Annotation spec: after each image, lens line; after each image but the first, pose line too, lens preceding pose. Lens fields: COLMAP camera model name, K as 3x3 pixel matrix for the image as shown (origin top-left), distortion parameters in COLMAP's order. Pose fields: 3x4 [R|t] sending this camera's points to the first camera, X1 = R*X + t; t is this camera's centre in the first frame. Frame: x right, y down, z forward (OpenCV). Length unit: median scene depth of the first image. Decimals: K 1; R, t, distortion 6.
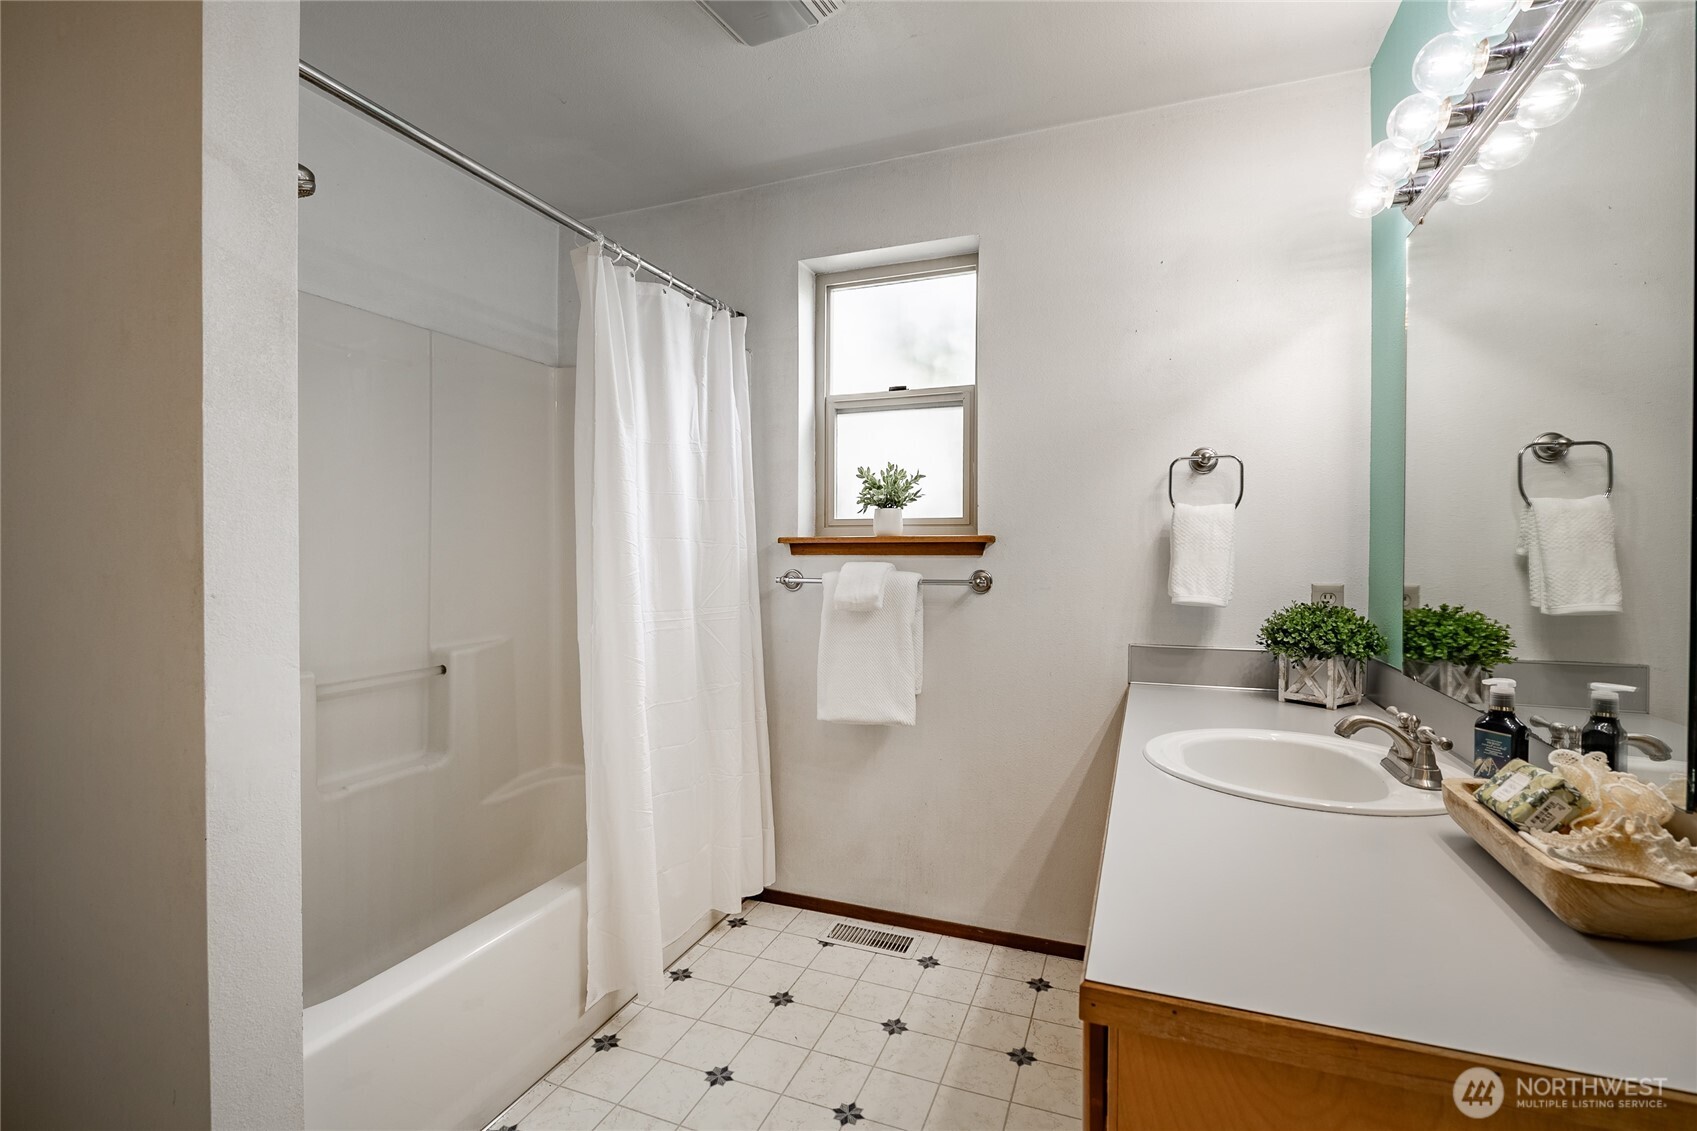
lens RADIAL K [[763.3, 0, 847.7], [0, 763.3, 559.4], [0, 0, 1]] dist [-0.007780, -0.001800]
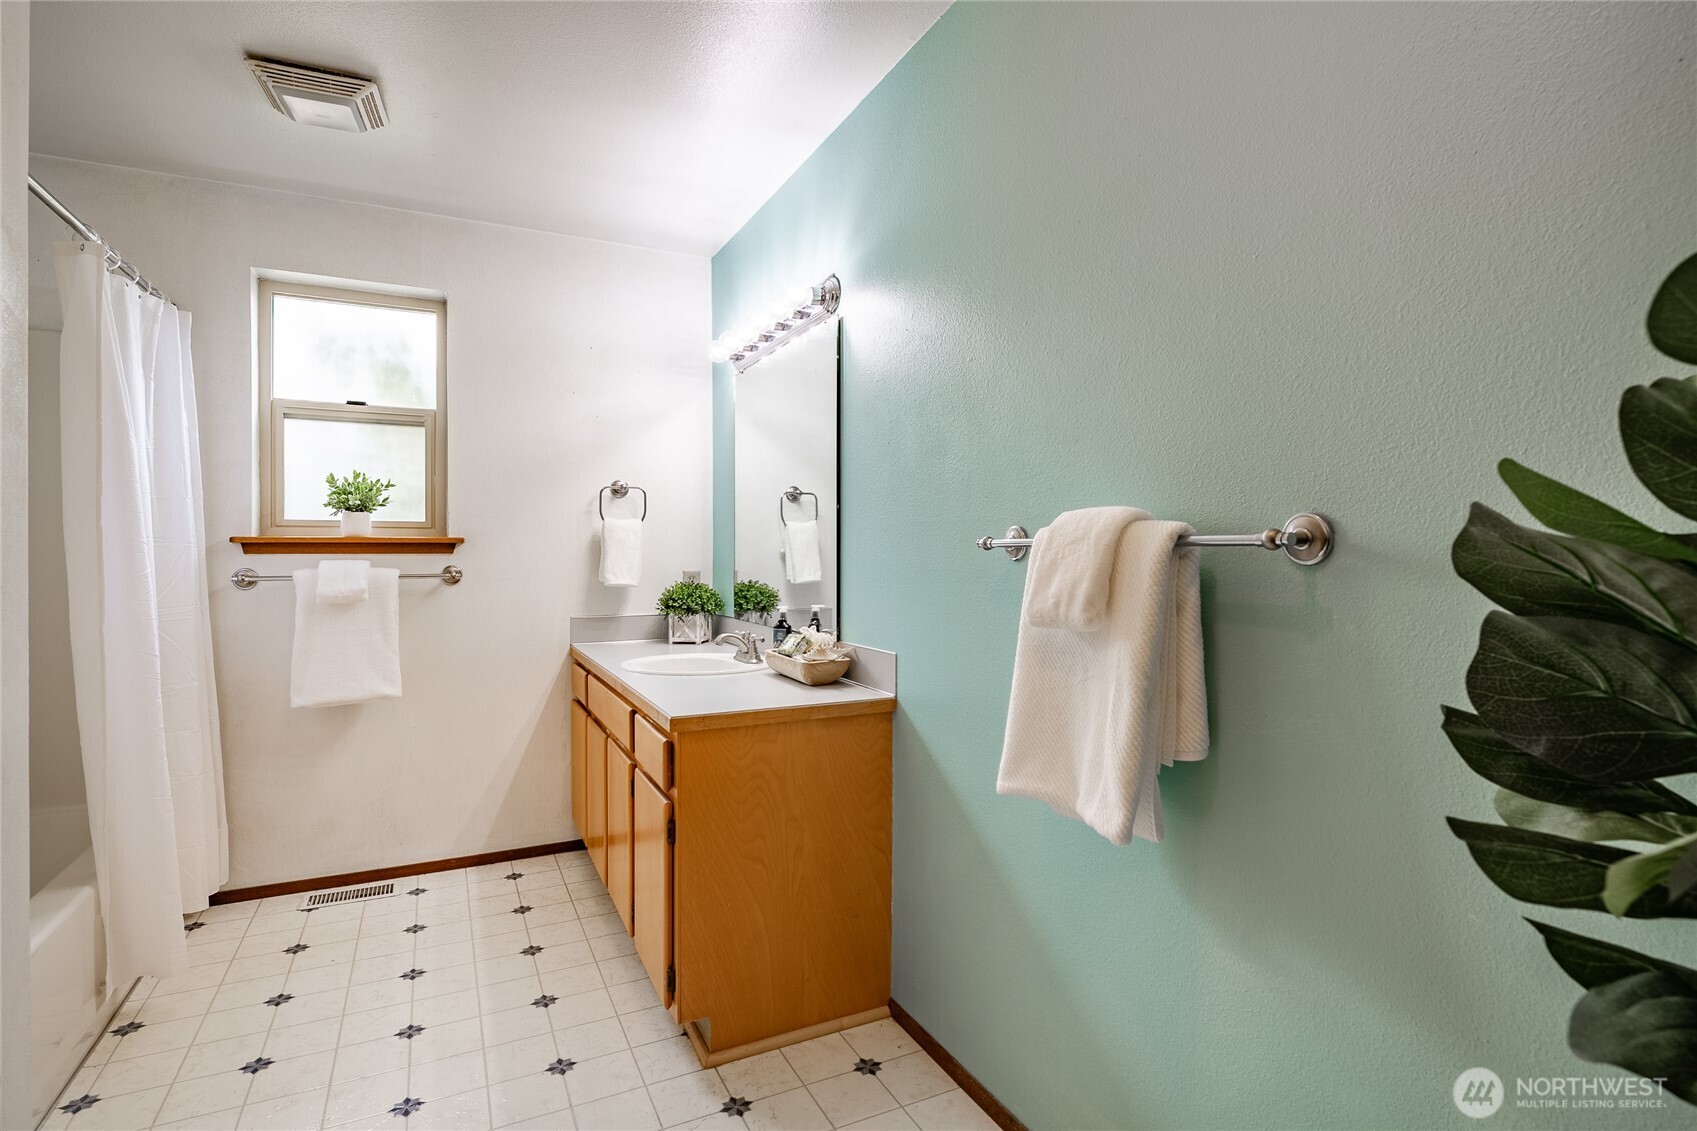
lens RADIAL K [[844.0, 0, 849.3], [0, 844.0, 560.5], [0, 0, 1]] dist [0.002066, -0.000548]
pose [[0.677456, -0.009003, 0.735509, -0.405270], [0.009449, 0.999949, 0.003536, 0.007278], [-0.735503, 0.004555, 0.677506, -0.405379]]
